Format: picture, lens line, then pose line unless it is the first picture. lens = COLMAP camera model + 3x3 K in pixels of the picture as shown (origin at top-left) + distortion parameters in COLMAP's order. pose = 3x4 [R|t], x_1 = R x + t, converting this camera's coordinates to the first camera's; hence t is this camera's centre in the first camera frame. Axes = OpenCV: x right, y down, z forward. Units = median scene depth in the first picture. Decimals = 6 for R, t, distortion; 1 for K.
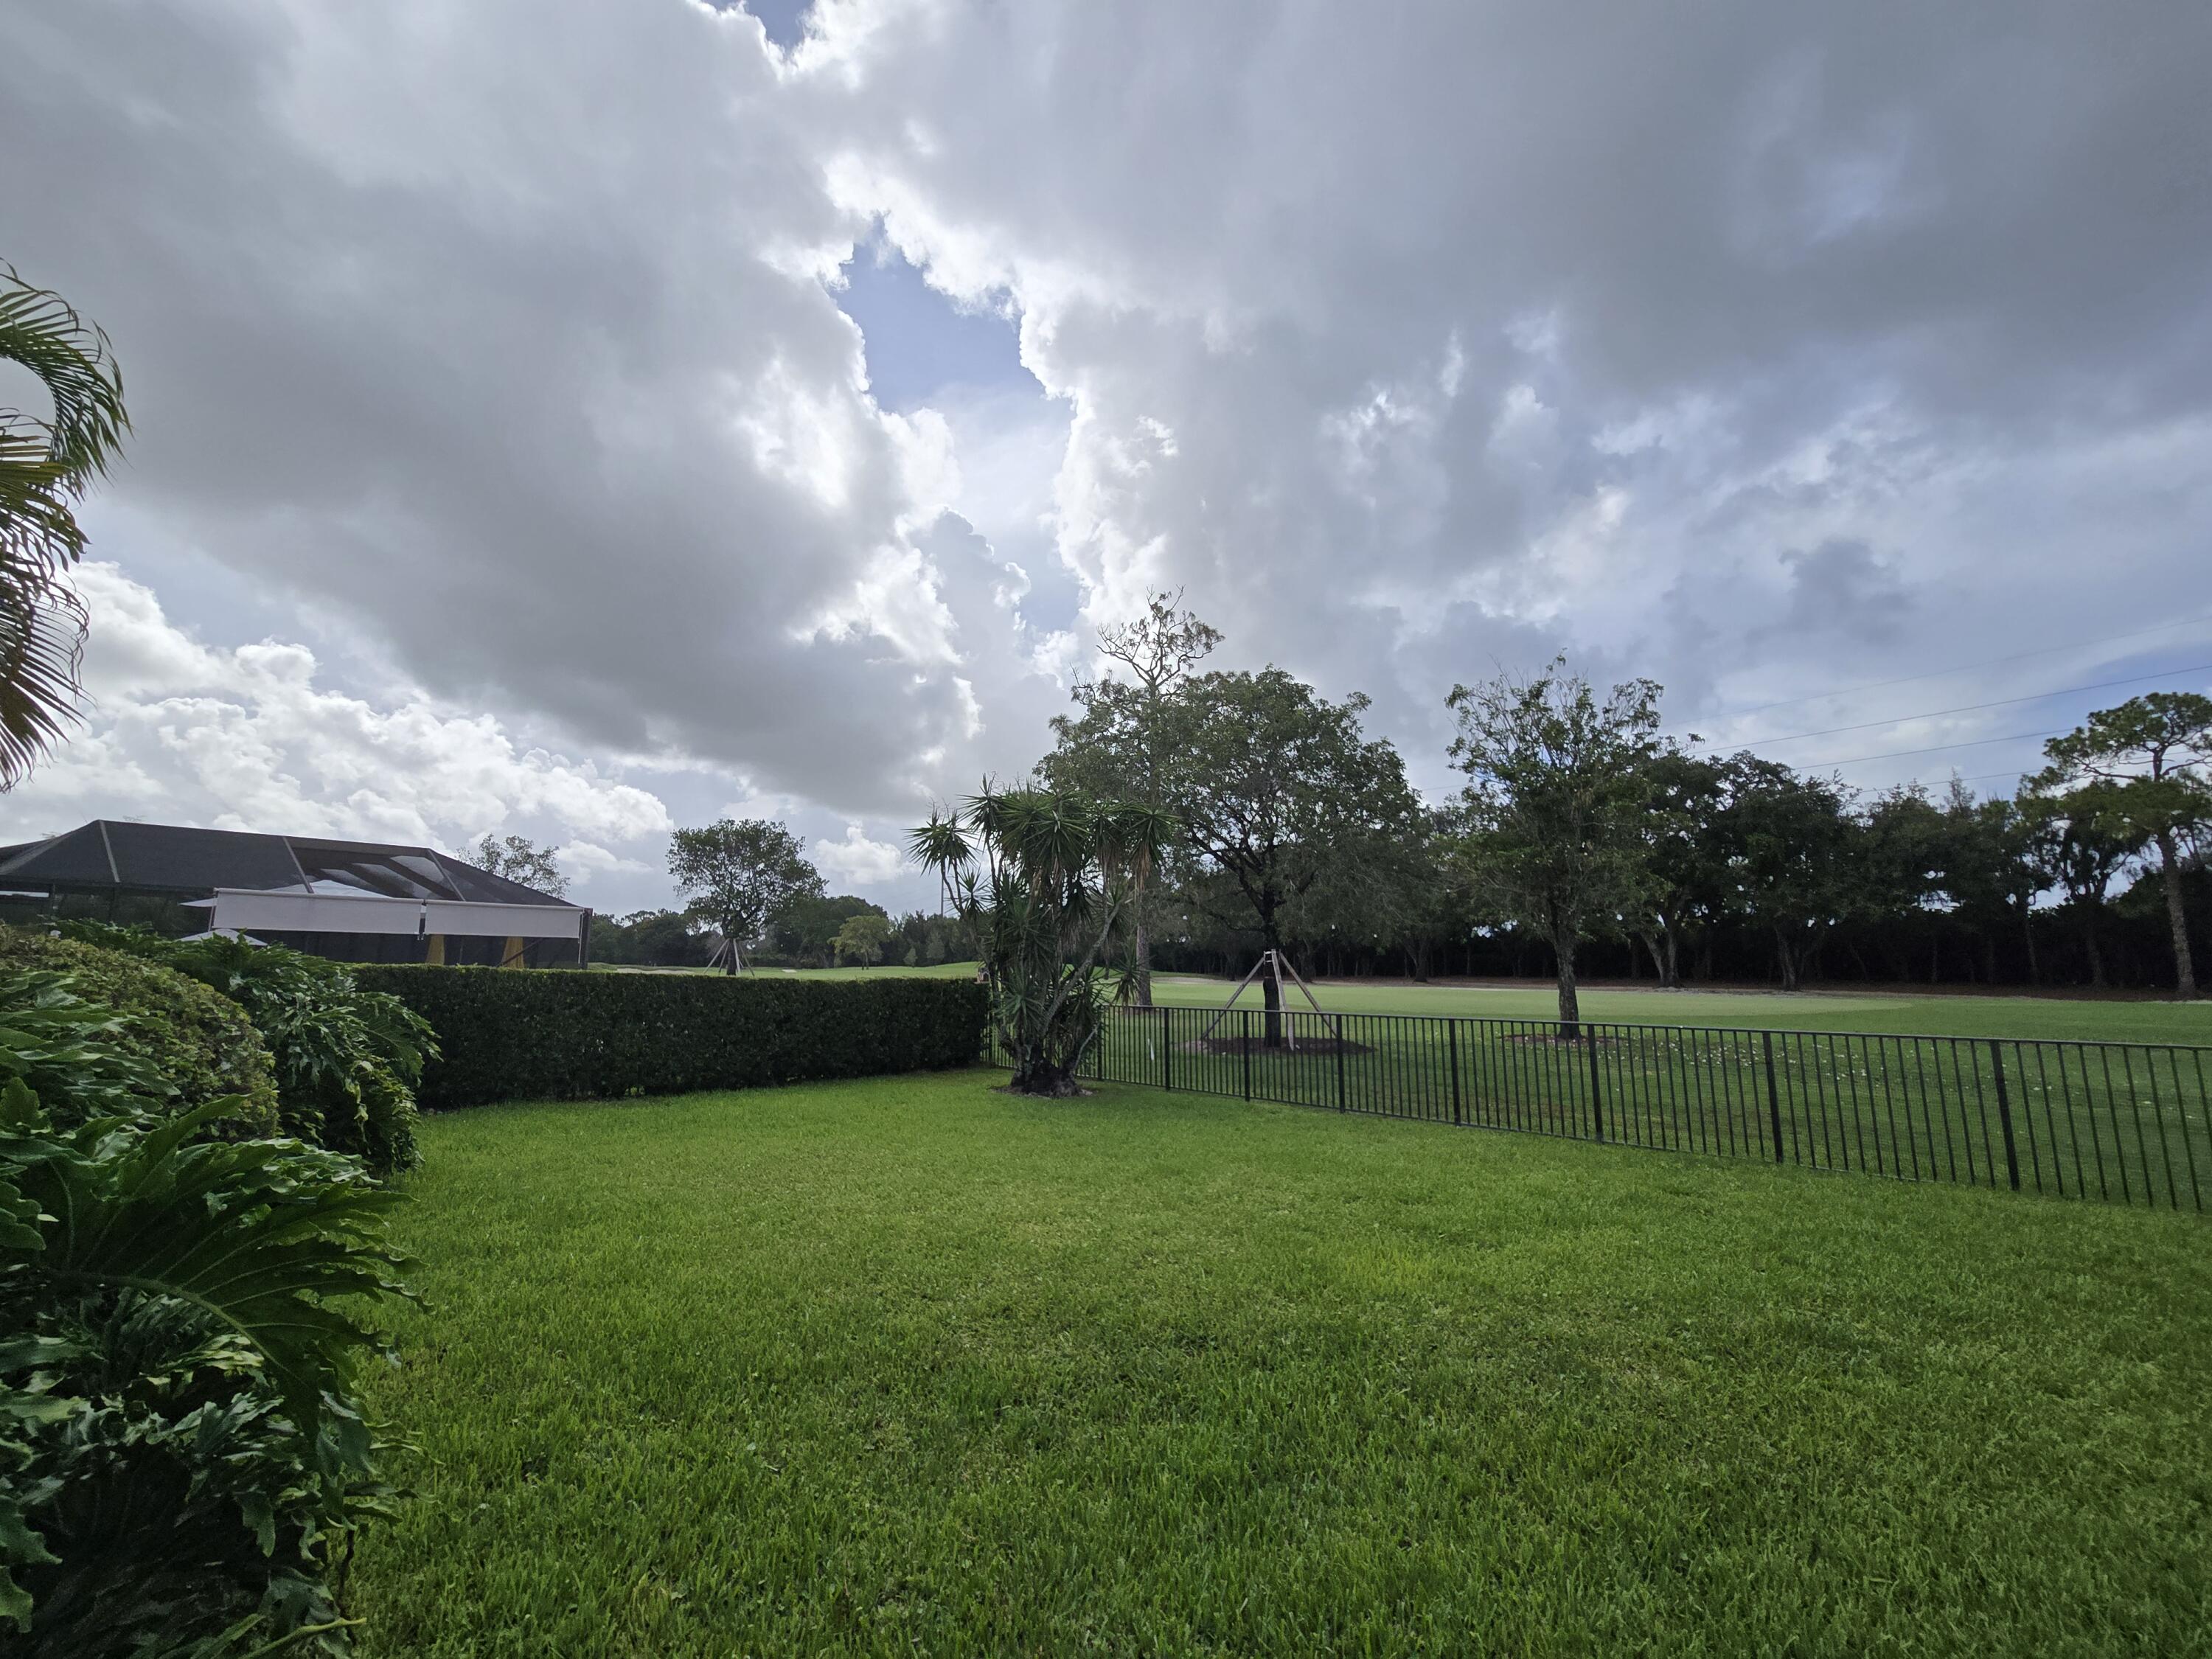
lens RADIAL K [[907.7, 0, 1102.4], [0, 907.7, 820.9], [0, 0, 1]] dist [-0.004528, 0.002164]
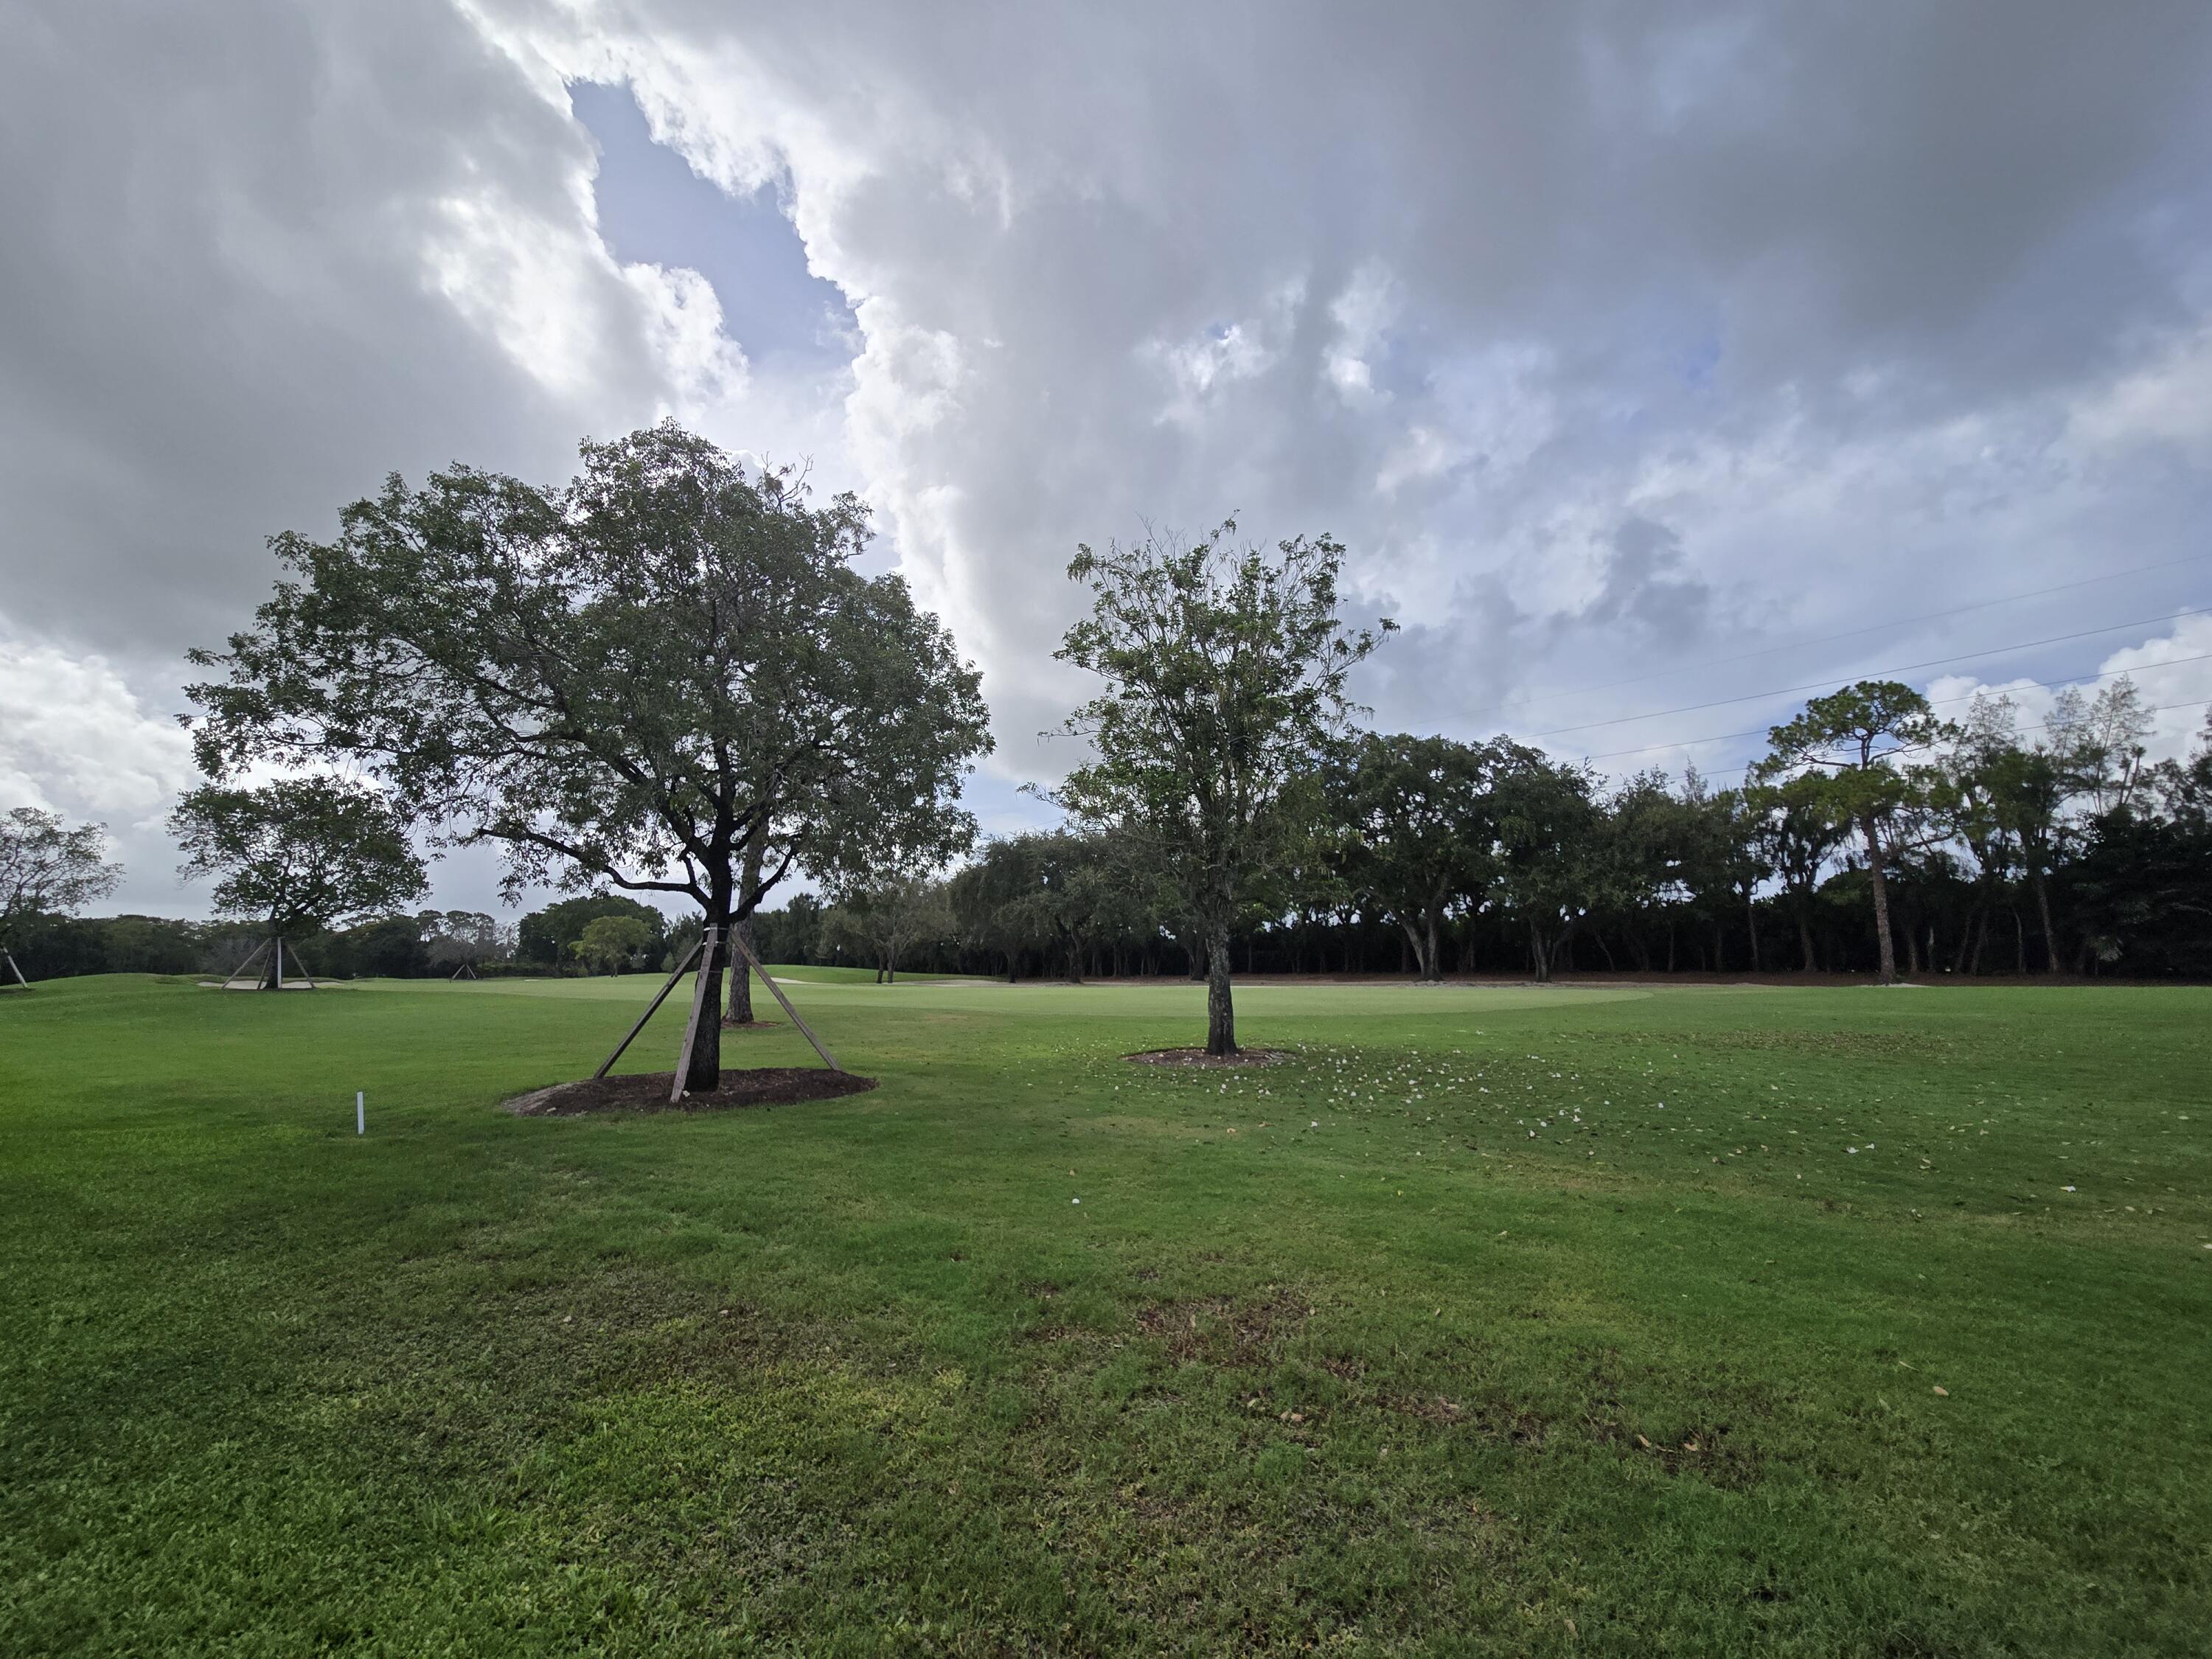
lens RADIAL K [[907.7, 0, 1100.7], [0, 907.7, 819.4], [0, 0, 1]] dist [-0.004528, 0.002164]
pose [[0.983254, 0.014695, 0.181648, 0.121045], [-0.013804, 0.999886, -0.006167, 0.026987], [-0.181718, 0.003556, 0.983344, 0.136415]]
